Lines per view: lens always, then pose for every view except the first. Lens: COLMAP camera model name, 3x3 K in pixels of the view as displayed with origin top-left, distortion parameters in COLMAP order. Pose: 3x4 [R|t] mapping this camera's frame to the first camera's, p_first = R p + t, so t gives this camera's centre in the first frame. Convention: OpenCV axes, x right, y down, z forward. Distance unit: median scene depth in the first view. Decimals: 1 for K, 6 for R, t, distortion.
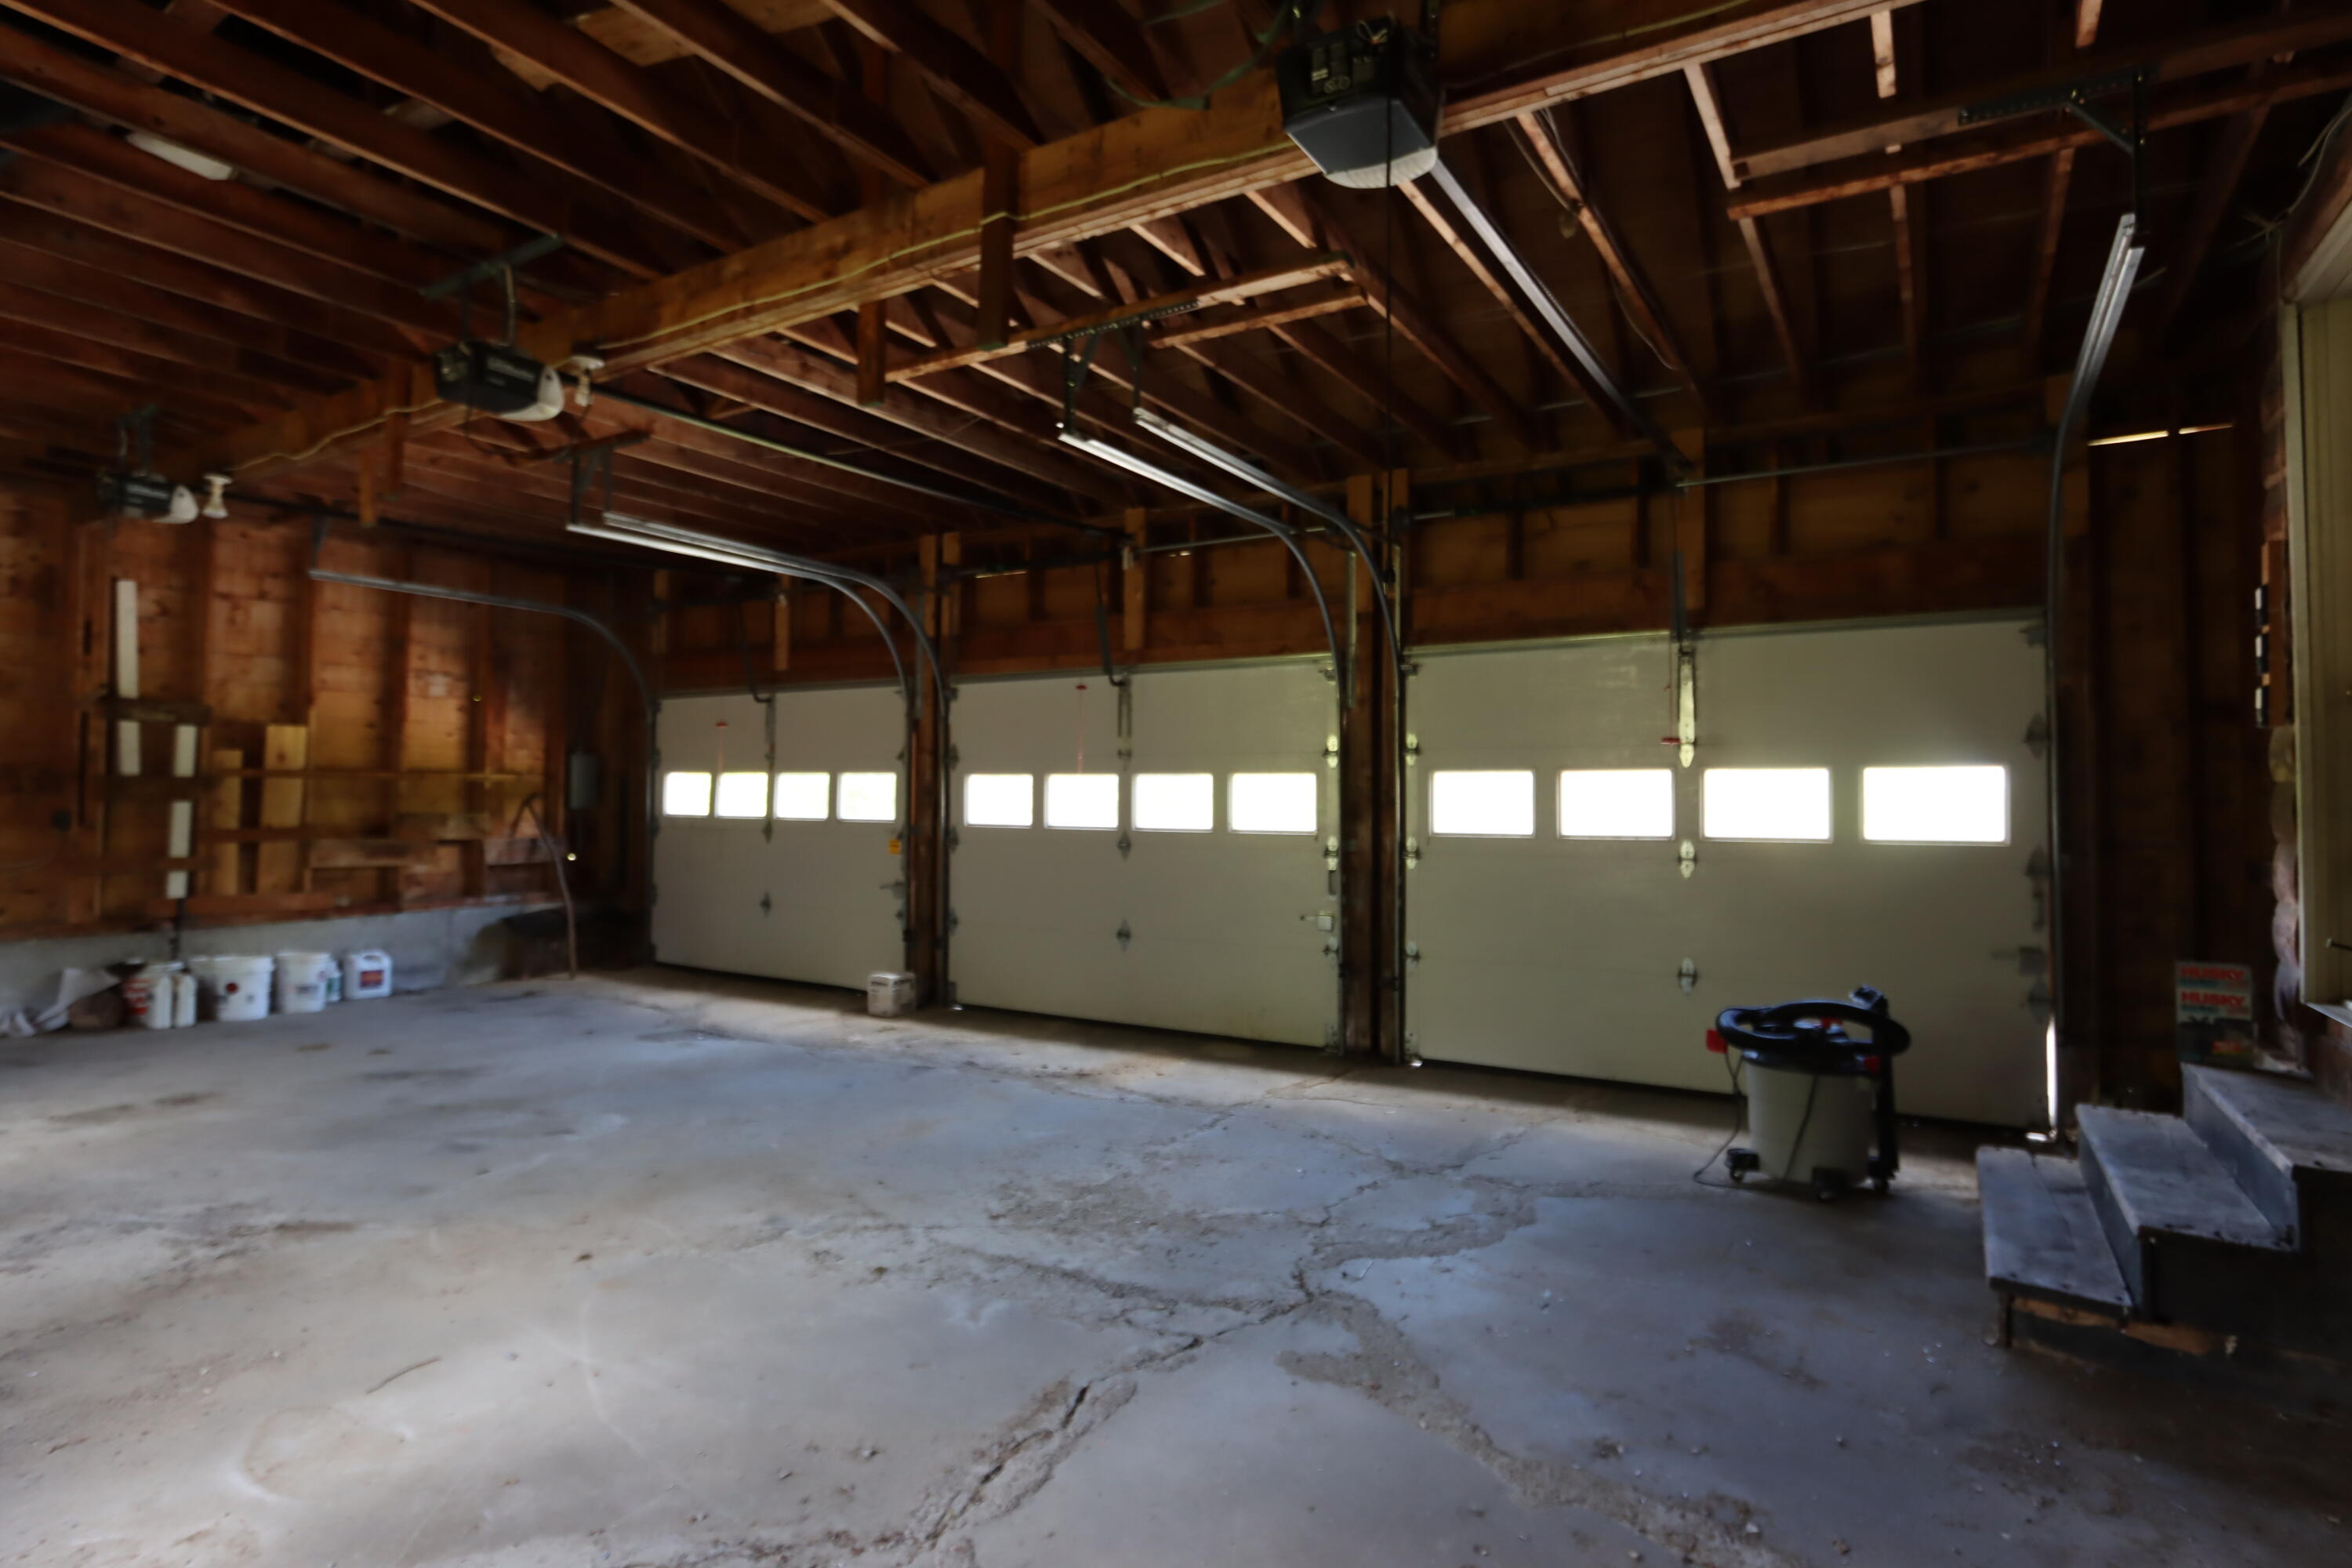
lens RADIAL K [[1210.2, 0, 1176.0], [0, 1210.2, 784.0], [0, 0, 1]] dist [-0.024192, -0.000384]
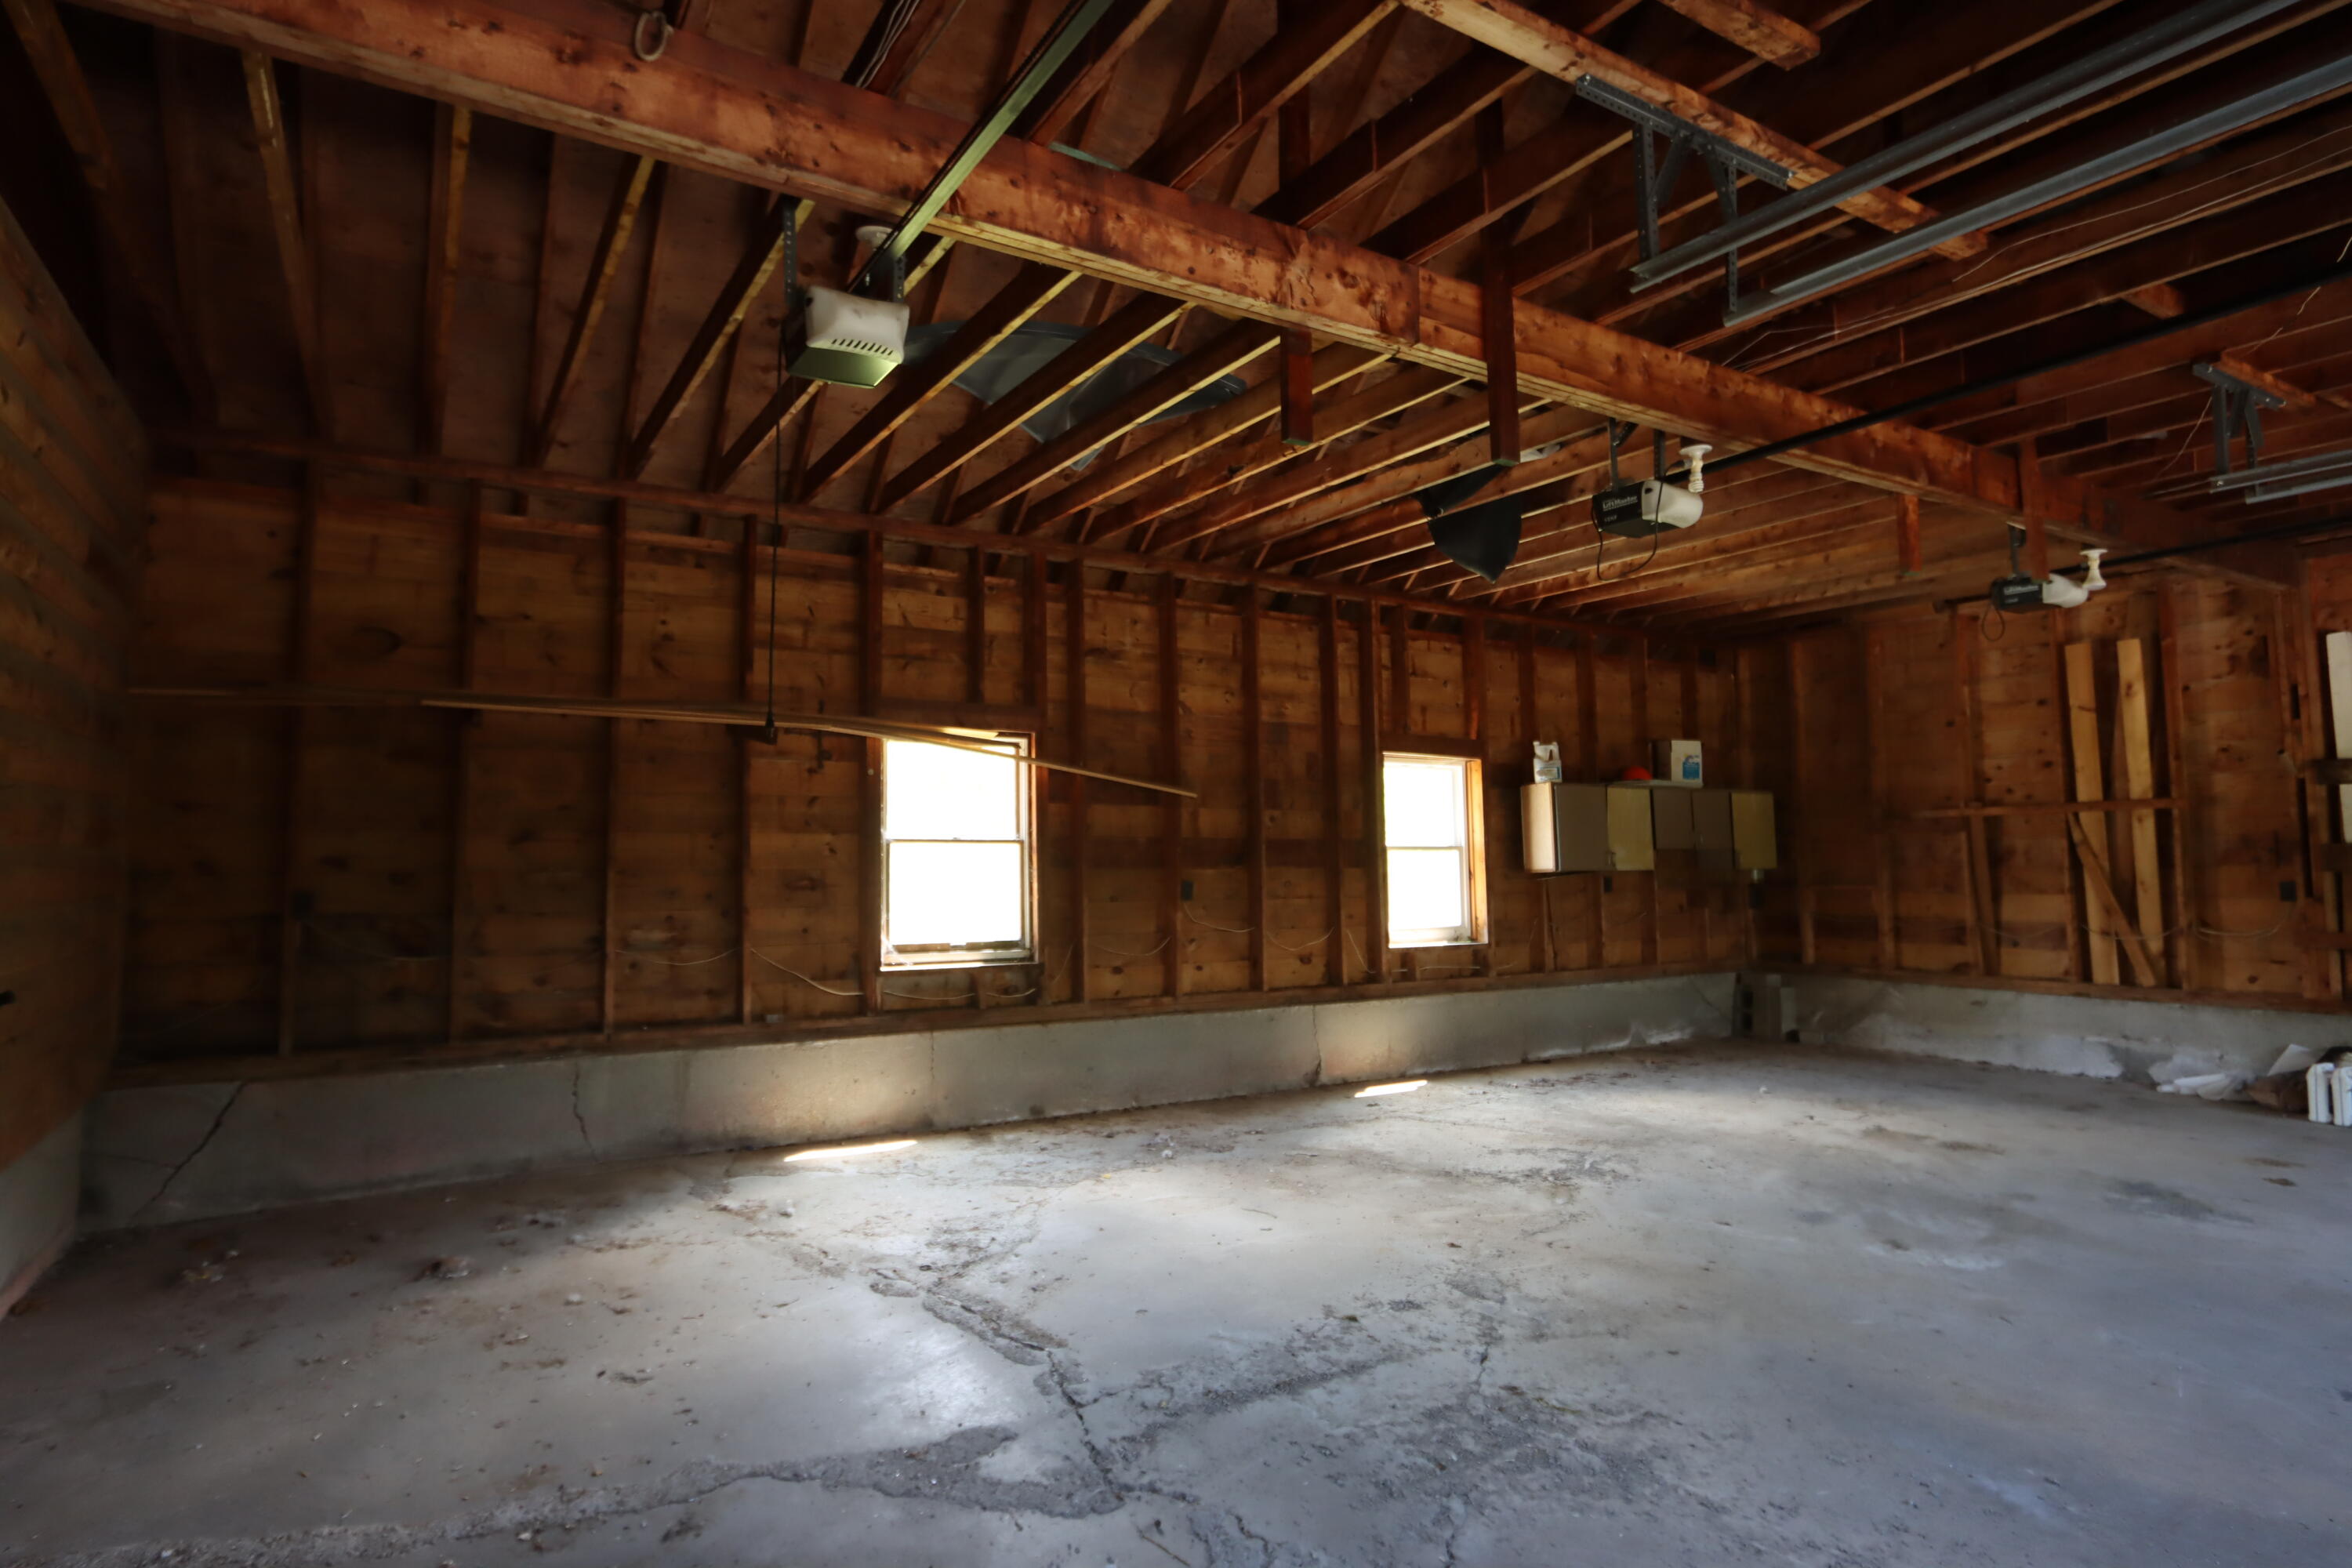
lens RADIAL K [[1247.3, 0, 1161.3], [0, 1247.3, 773.6], [0, 0, 1]] dist [-0.015438, -0.000934]
pose [[-0.446401, -0.071055, -0.892008, 0.540916], [0.017788, 0.995941, -0.088236, 0.009717], [0.894656, -0.055256, -0.443325, 0.867413]]
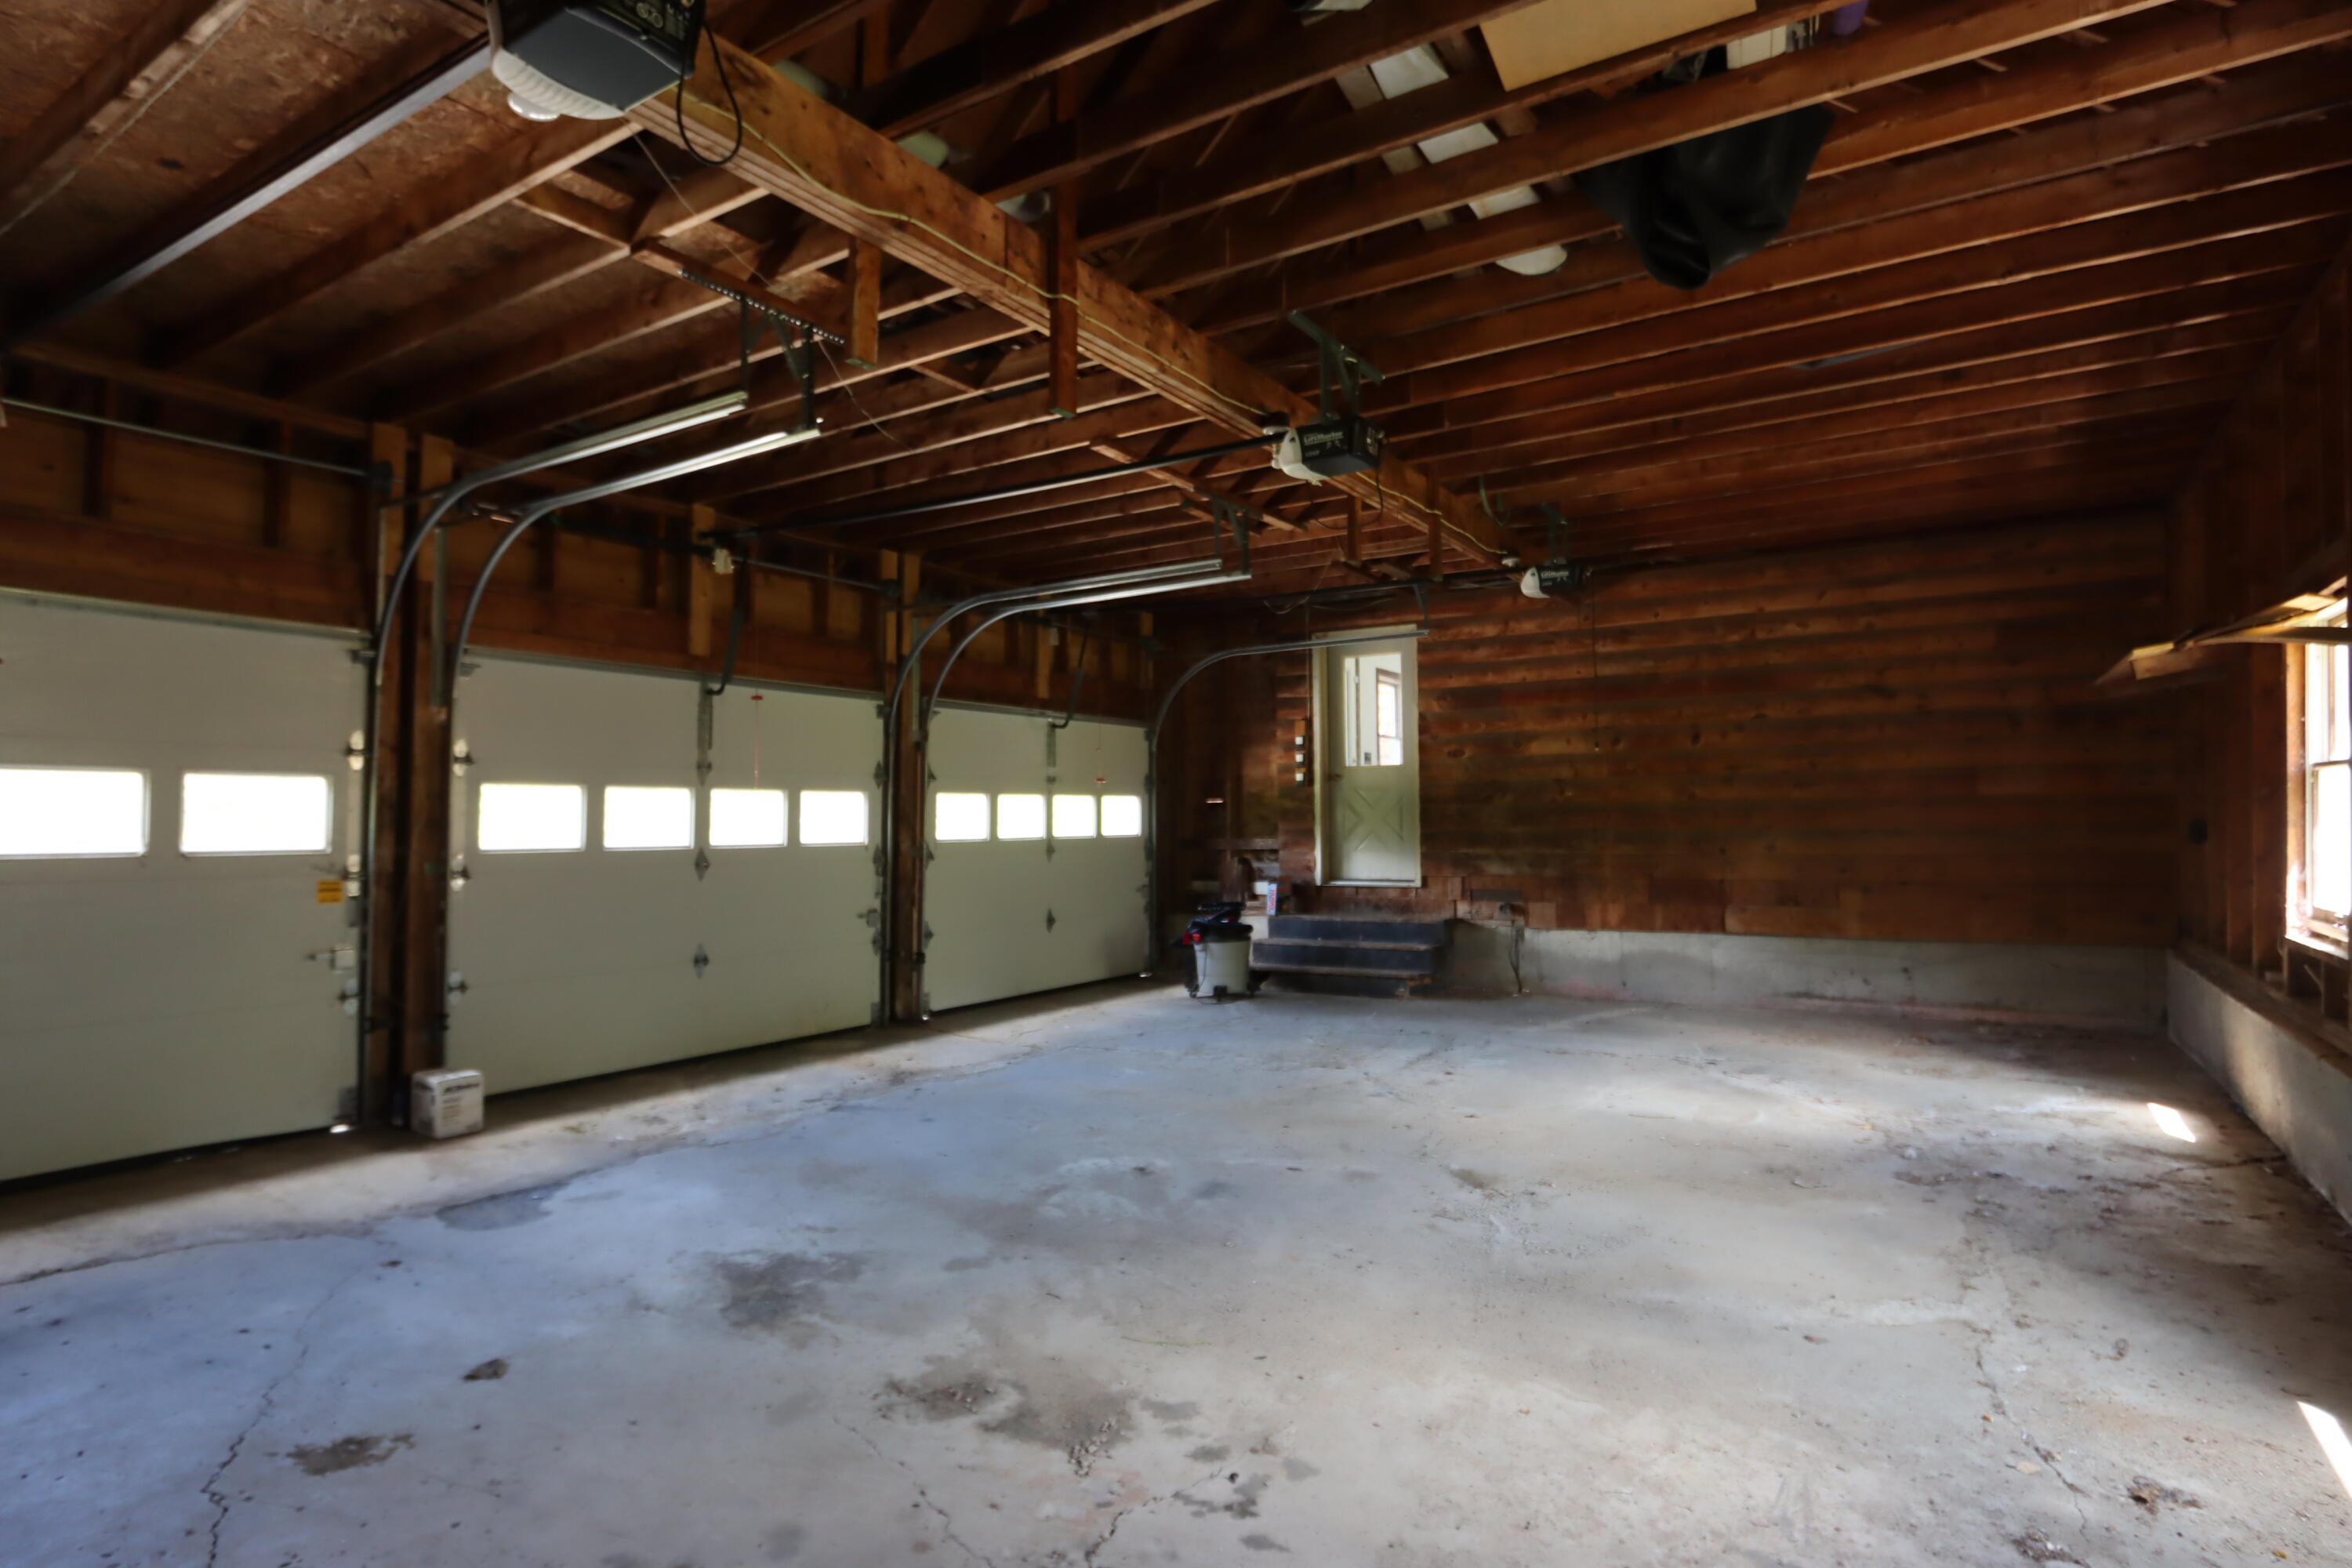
lens RADIAL K [[1247.3, 0, 1161.3], [0, 1247.3, 773.6], [0, 0, 1]] dist [-0.015438, -0.000934]
pose [[0.020322, 0.028473, 0.999388, -1.440315], [-0.013267, 0.999514, -0.028206, 0.004066], [-0.999705, -0.012686, 0.020689, 0.903817]]
